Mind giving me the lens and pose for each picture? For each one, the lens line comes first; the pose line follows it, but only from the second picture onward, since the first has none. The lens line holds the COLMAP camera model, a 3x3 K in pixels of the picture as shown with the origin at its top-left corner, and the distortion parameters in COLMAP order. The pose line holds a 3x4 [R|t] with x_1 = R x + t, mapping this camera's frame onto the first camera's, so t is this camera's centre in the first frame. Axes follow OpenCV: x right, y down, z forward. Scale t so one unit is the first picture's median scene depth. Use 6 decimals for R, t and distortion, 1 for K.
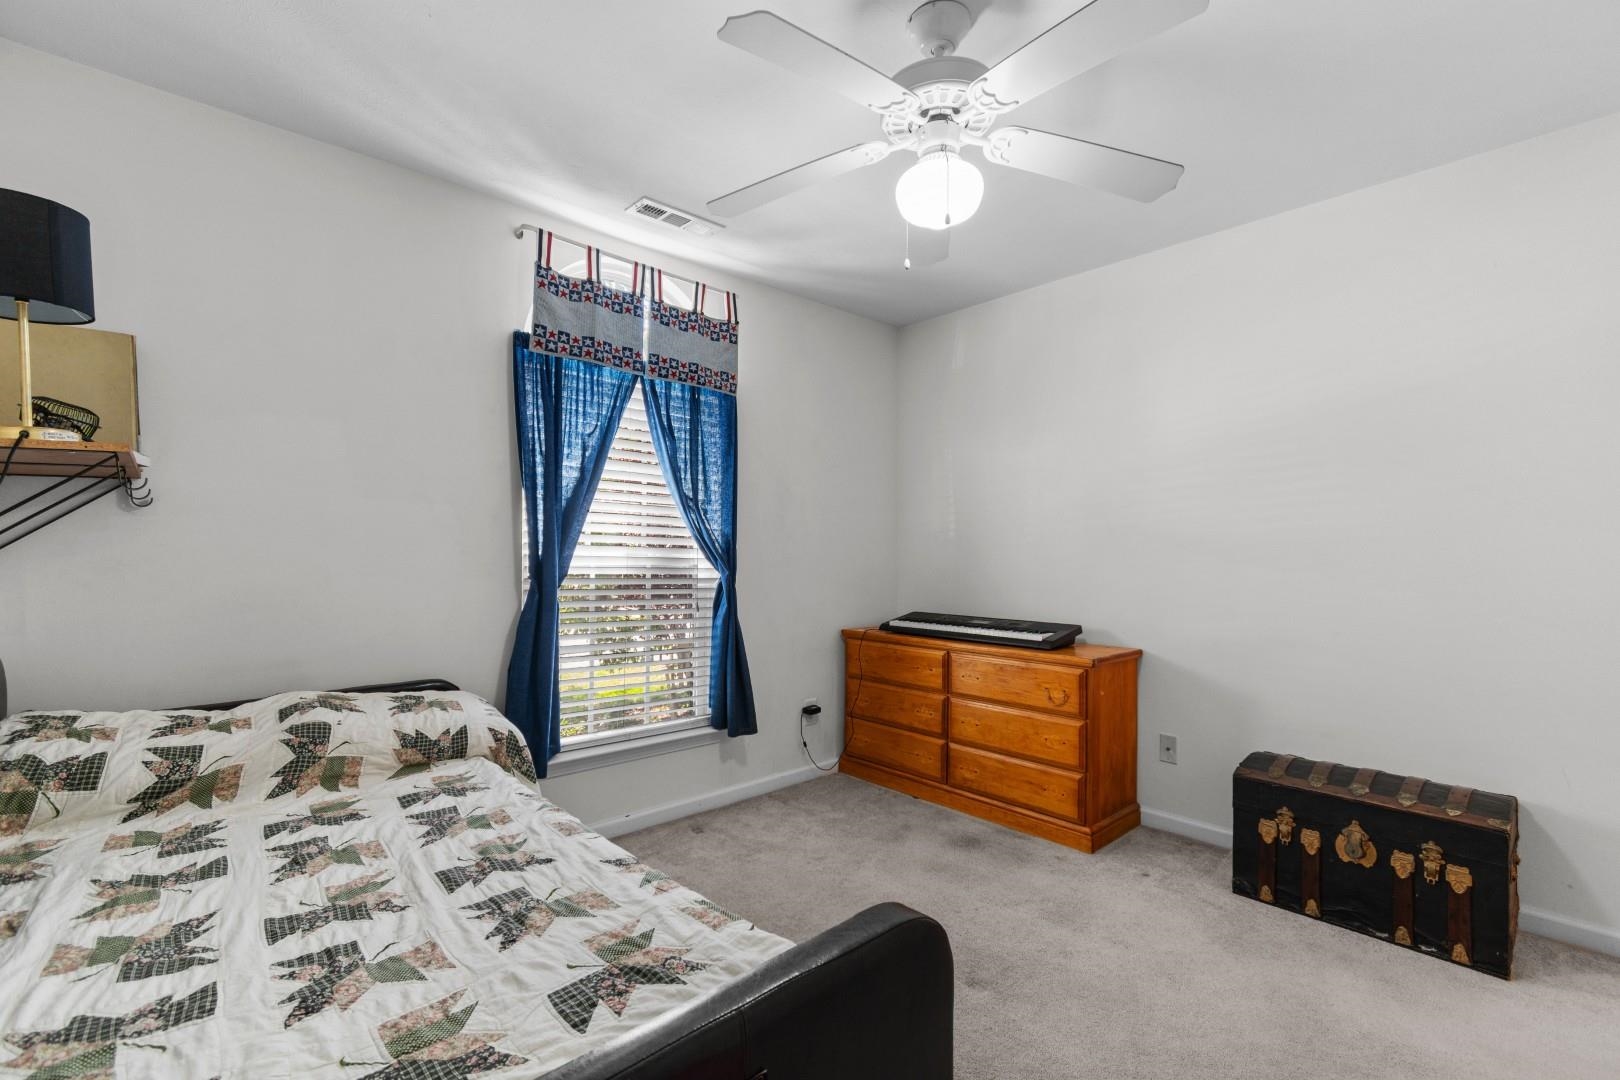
lens RADIAL K [[708.0, 0, 811.9], [0, 708.0, 542.6], [0, 0, 1]] dist [0.002484, -0.000966]
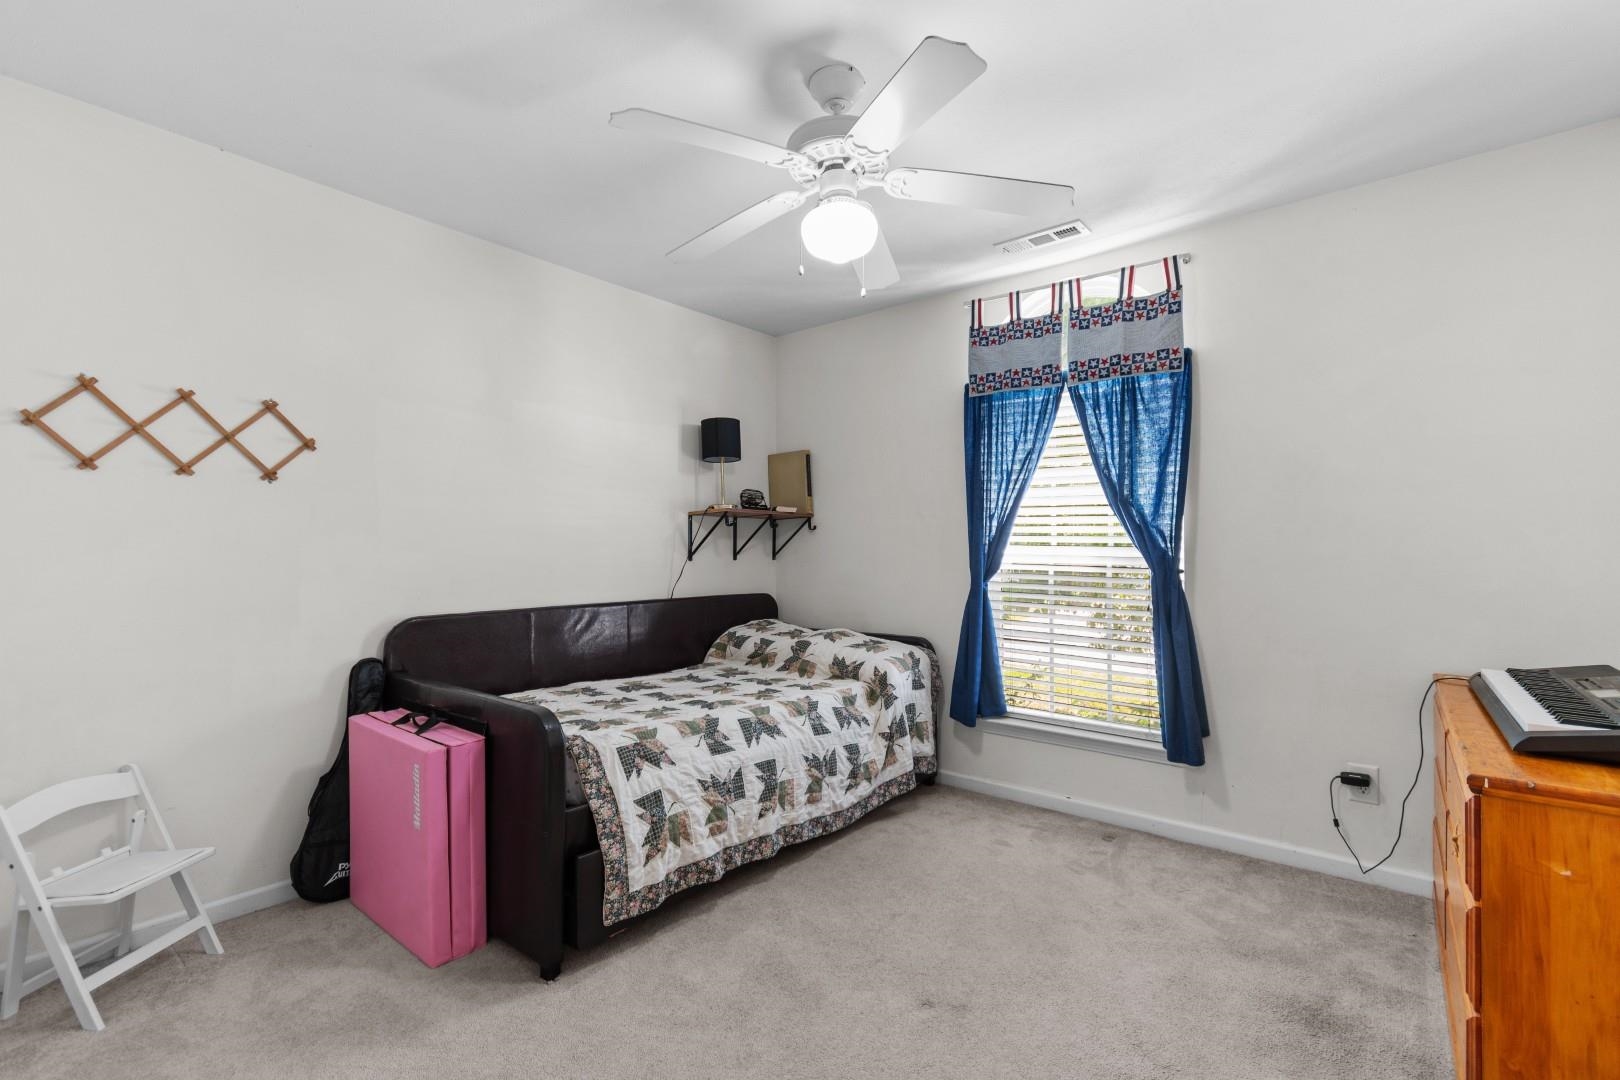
lens RADIAL K [[708.0, 0, 811.9], [0, 708.0, 542.6], [0, 0, 1]] dist [0.002484, -0.000966]
pose [[0.146450, -0.018637, -0.989043, 0.758798], [0.011262, 0.999789, -0.017172, 0.014513], [0.989154, -0.008624, 0.146629, 0.470043]]
